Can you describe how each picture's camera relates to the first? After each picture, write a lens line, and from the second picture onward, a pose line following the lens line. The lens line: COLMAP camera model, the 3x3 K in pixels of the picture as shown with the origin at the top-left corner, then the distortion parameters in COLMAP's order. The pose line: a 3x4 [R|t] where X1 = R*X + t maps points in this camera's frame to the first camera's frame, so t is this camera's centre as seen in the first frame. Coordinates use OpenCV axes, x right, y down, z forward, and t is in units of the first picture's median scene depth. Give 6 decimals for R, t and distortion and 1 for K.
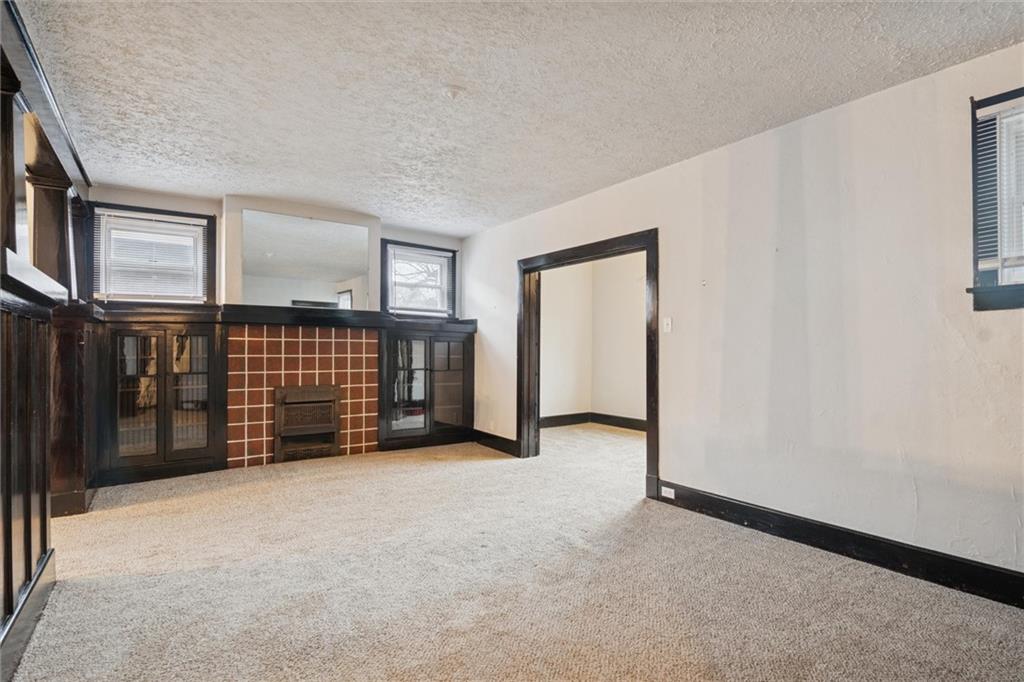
lens RADIAL K [[496.4, 0, 511.8], [0, 496.4, 358.0], [0, 0, 1]] dist [-0.000864, -0.000402]
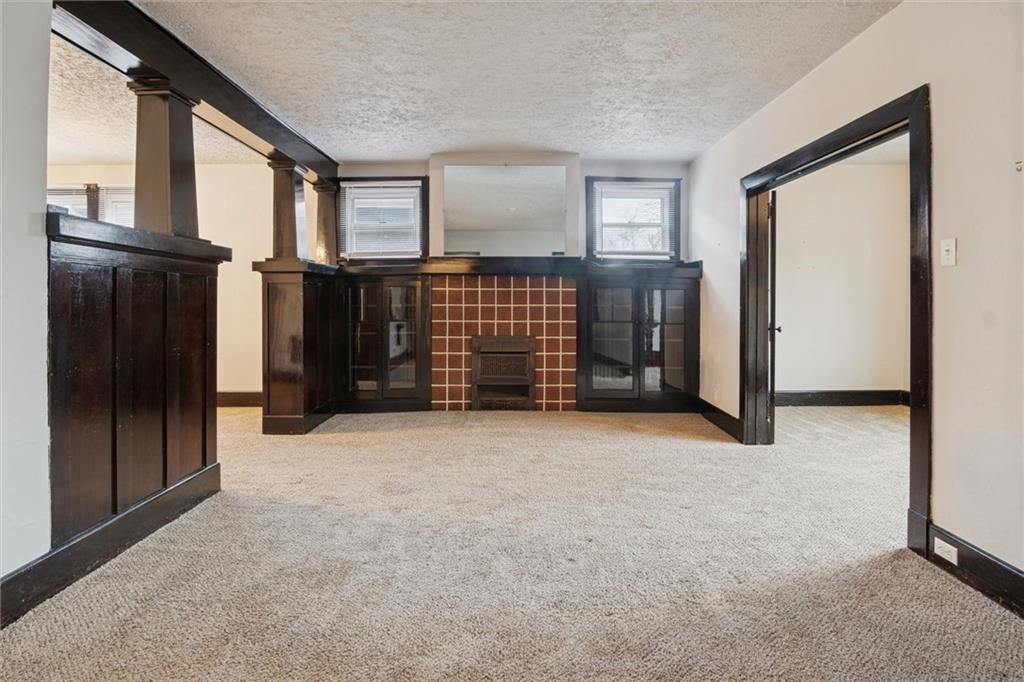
lens RADIAL K [[504.1, 0, 513.1], [0, 504.1, 310.2], [0, 0, 1]] dist [0.015935, -0.021725]
pose [[0.819446, 0.009712, -0.573075, 0.186319], [-0.008019, 0.999953, 0.005480, -0.000639], [0.573101, 0.000105, 0.819485, 0.199415]]
